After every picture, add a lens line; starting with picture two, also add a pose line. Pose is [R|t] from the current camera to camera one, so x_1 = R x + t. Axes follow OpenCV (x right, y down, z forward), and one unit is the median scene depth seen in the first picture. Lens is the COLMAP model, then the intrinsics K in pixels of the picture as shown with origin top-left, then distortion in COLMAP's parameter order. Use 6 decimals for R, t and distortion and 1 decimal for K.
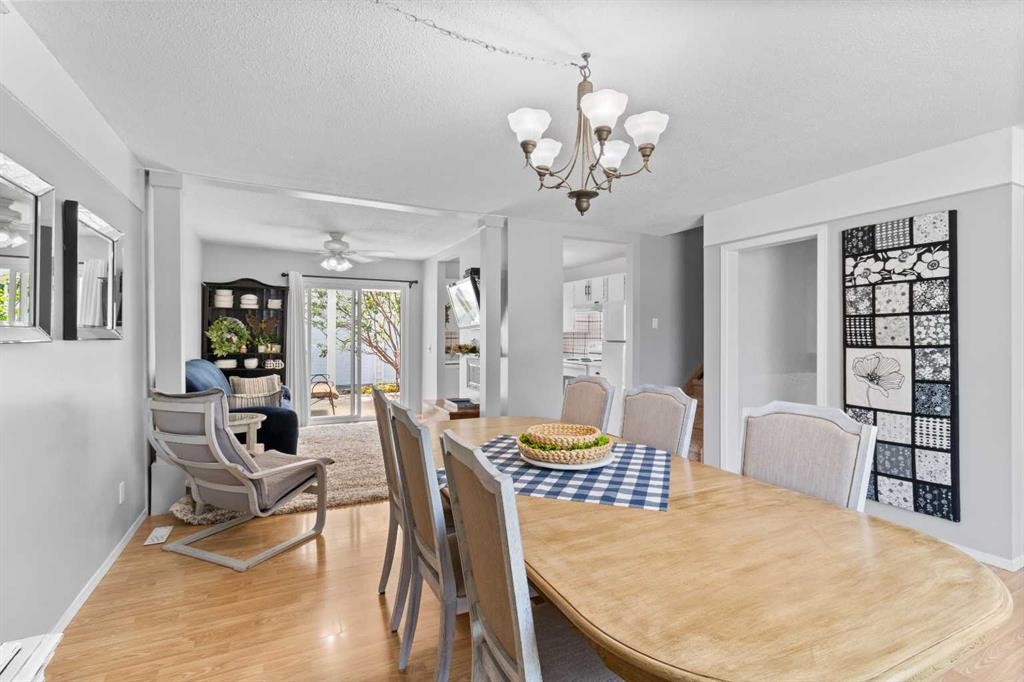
lens RADIAL K [[486.7, 0, 518.1], [0, 486.7, 328.4], [0, 0, 1]] dist [0.001223, 0.000024]
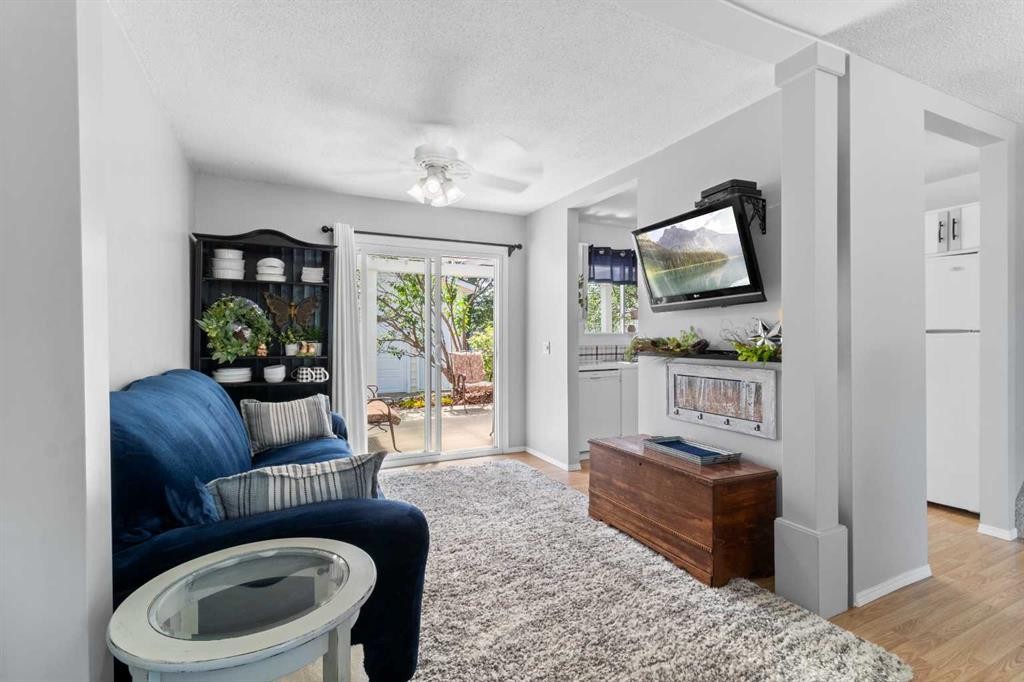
lens RADIAL K [[486.7, 0, 518.1], [0, 486.7, 328.4], [0, 0, 1]] dist [0.001223, 0.000024]
pose [[0.999963, -0.008102, -0.002822, -0.249033], [0.008090, 0.999958, -0.004385, 0.021268], [0.002857, 0.004362, 0.999986, 0.405536]]
